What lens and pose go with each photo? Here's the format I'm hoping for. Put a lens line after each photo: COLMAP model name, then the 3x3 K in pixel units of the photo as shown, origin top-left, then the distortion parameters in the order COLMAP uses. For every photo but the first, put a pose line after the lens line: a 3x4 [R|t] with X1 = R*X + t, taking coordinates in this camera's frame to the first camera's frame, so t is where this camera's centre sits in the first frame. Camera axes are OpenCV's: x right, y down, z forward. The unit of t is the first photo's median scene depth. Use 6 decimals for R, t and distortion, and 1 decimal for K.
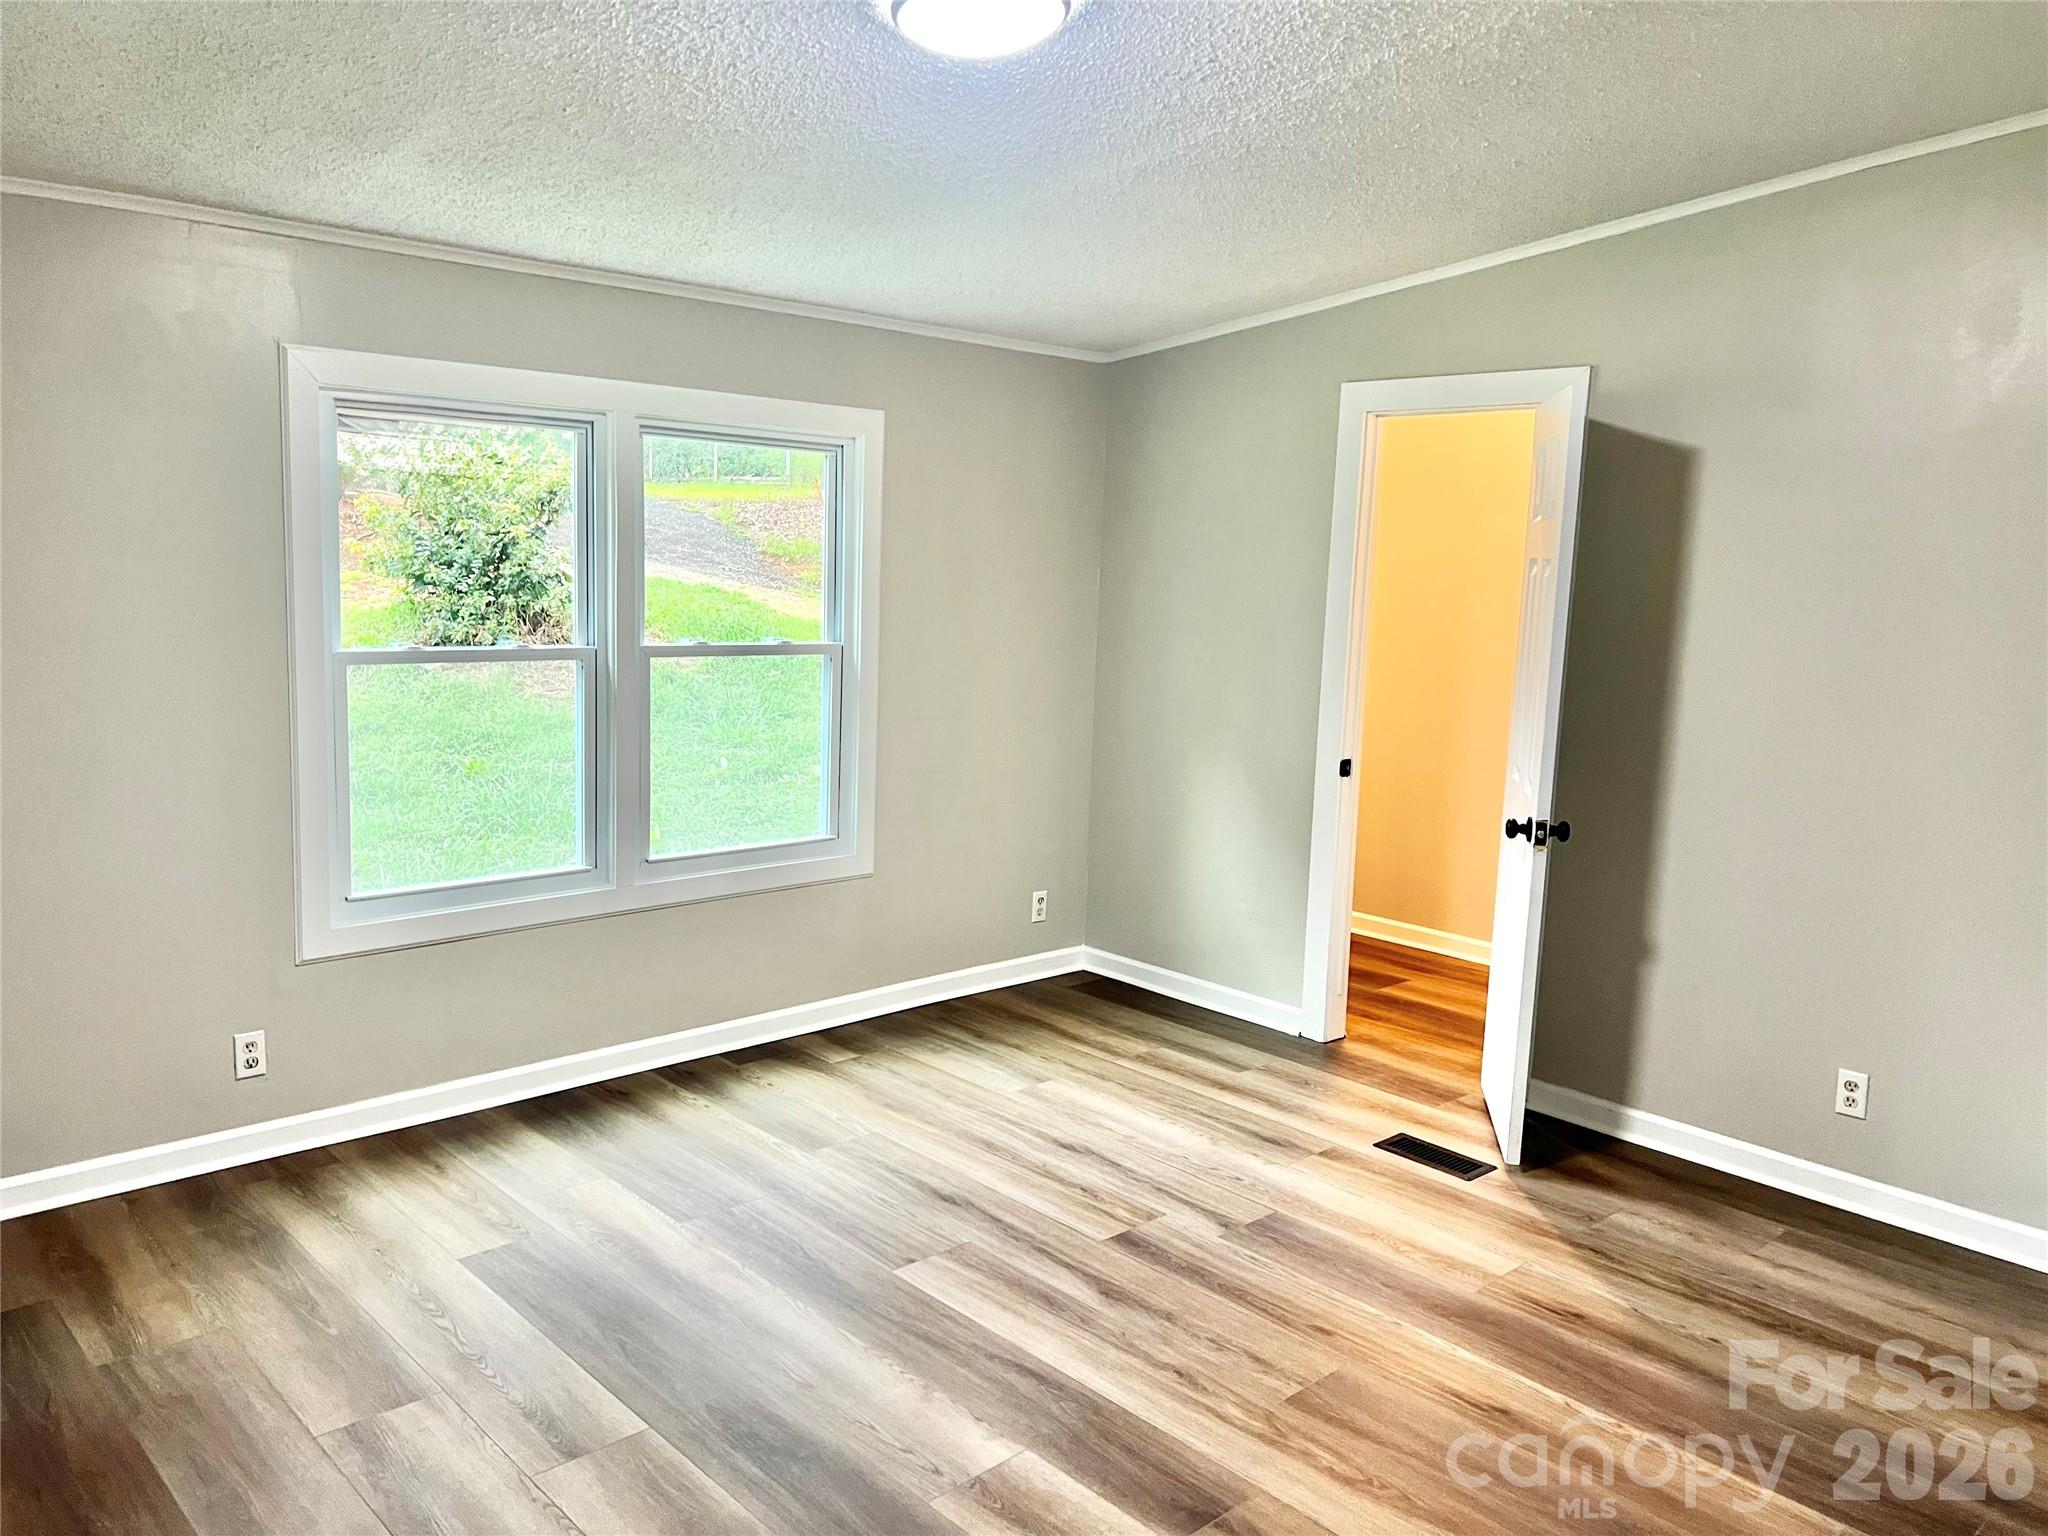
lens RADIAL K [[1543.3, 0, 1024.0], [0, 1543.3, 768.0], [0, 0, 1]] dist [0.046439, -0.066180]
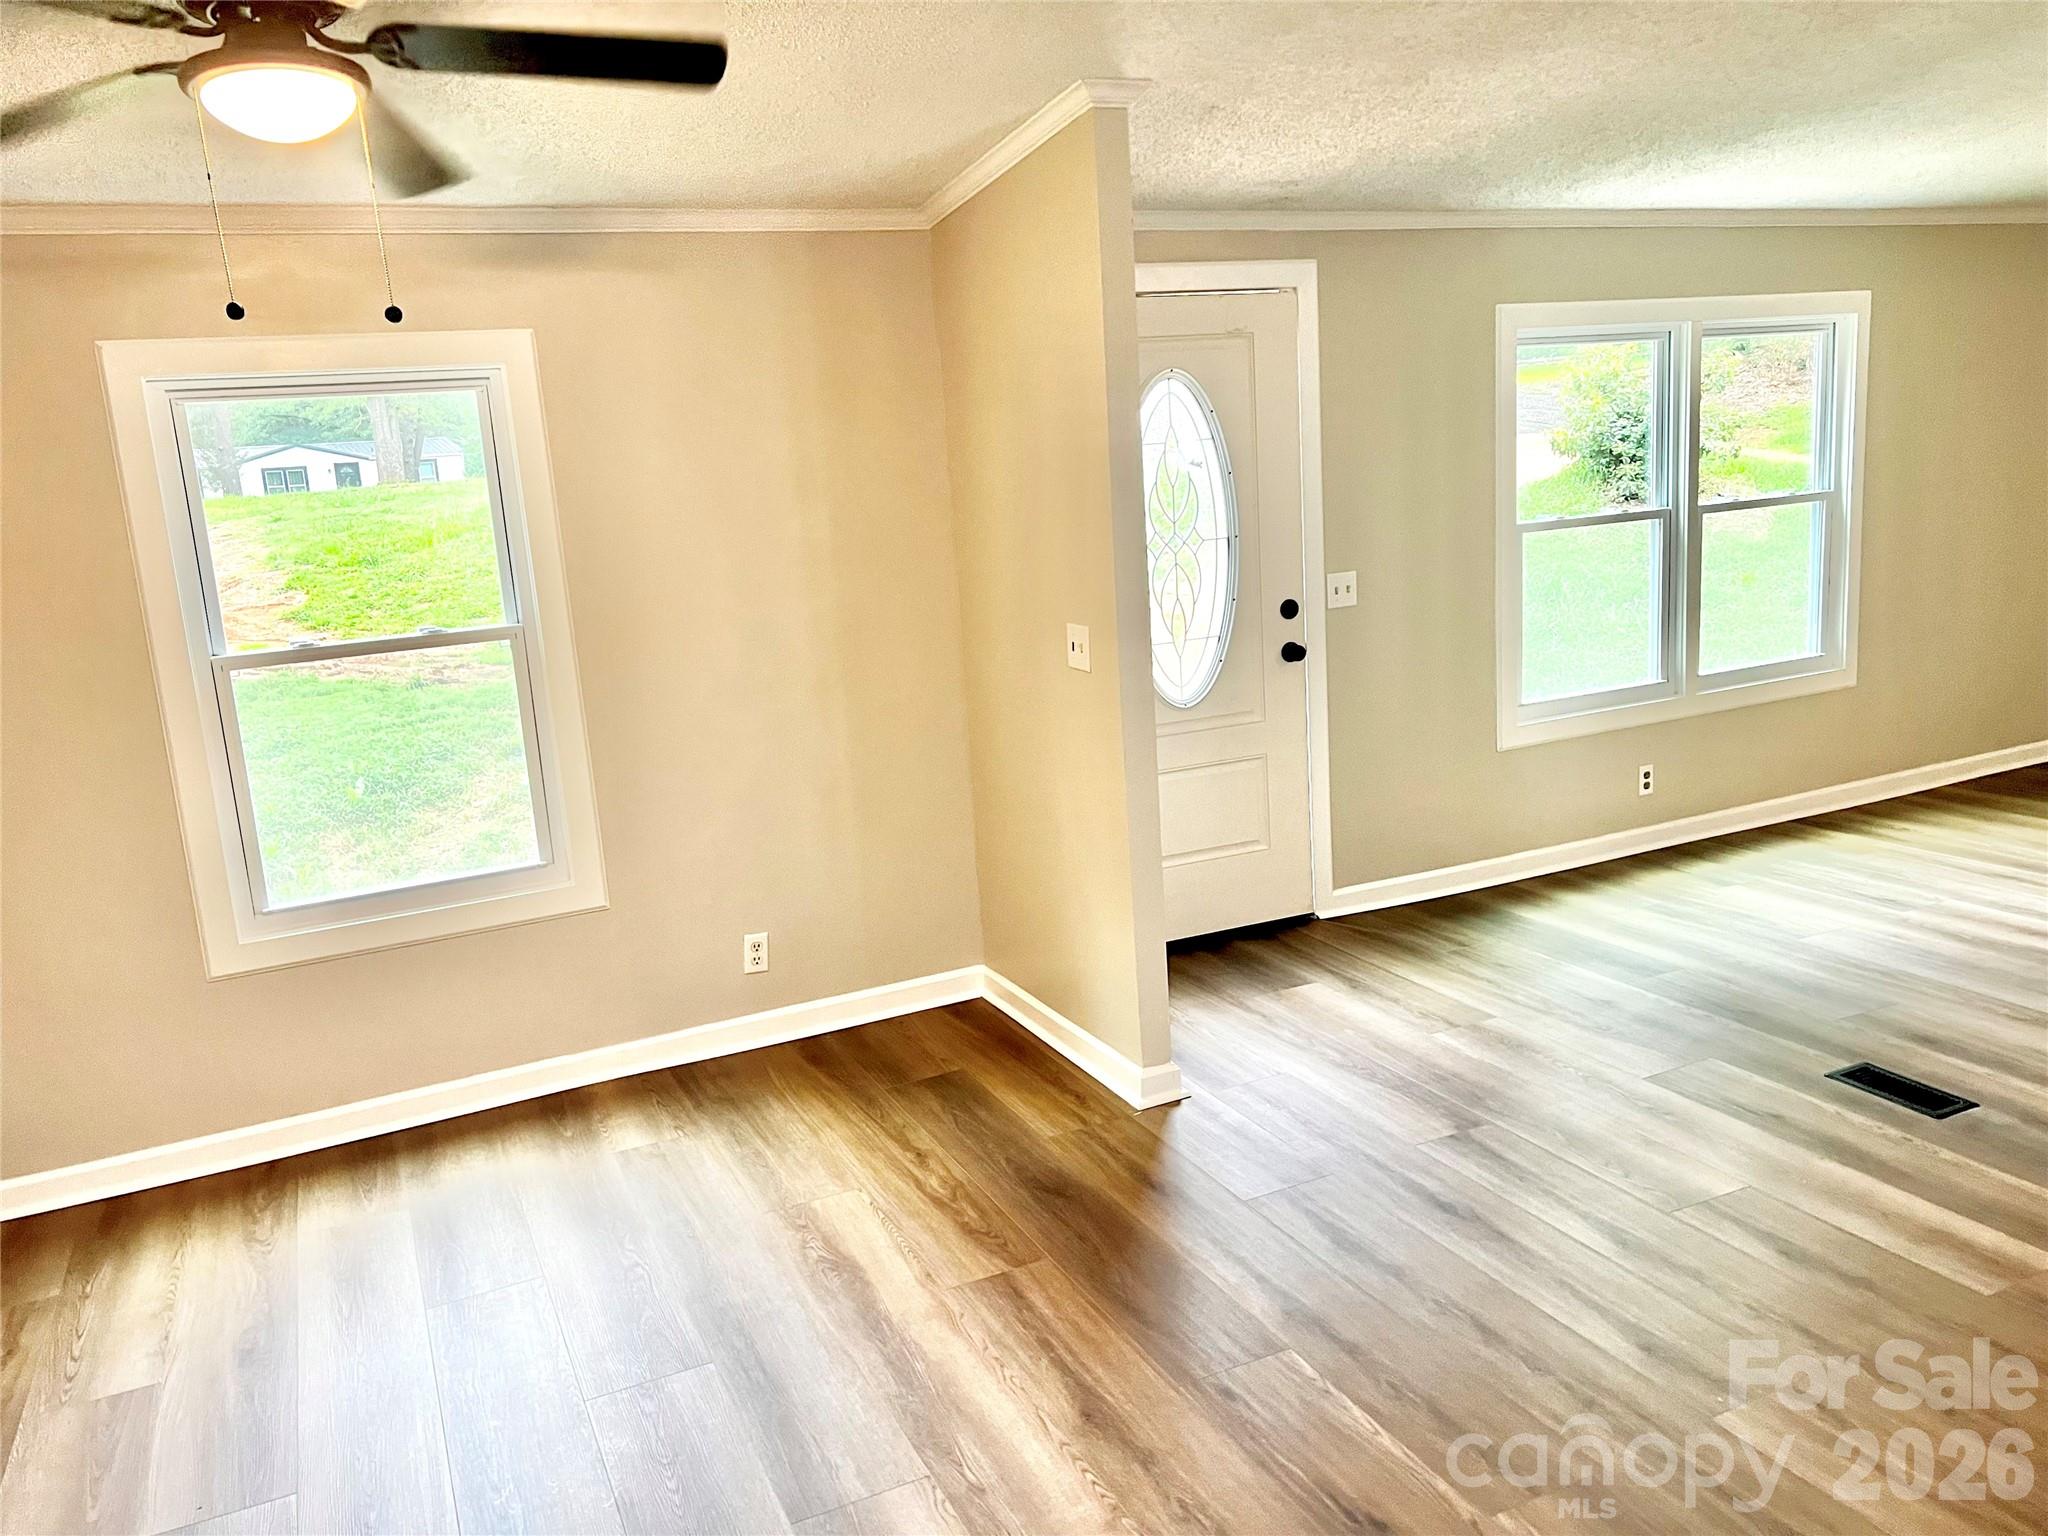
lens RADIAL K [[1543.3, 0, 1024.0], [0, 1543.3, 768.0], [0, 0, 1]] dist [0.046439, -0.066180]
pose [[0.946286, -0.031699, -0.321772, -0.355562], [0.053908, 0.996721, 0.060345, 0.029029], [0.318804, -0.074450, 0.944892, -0.387696]]
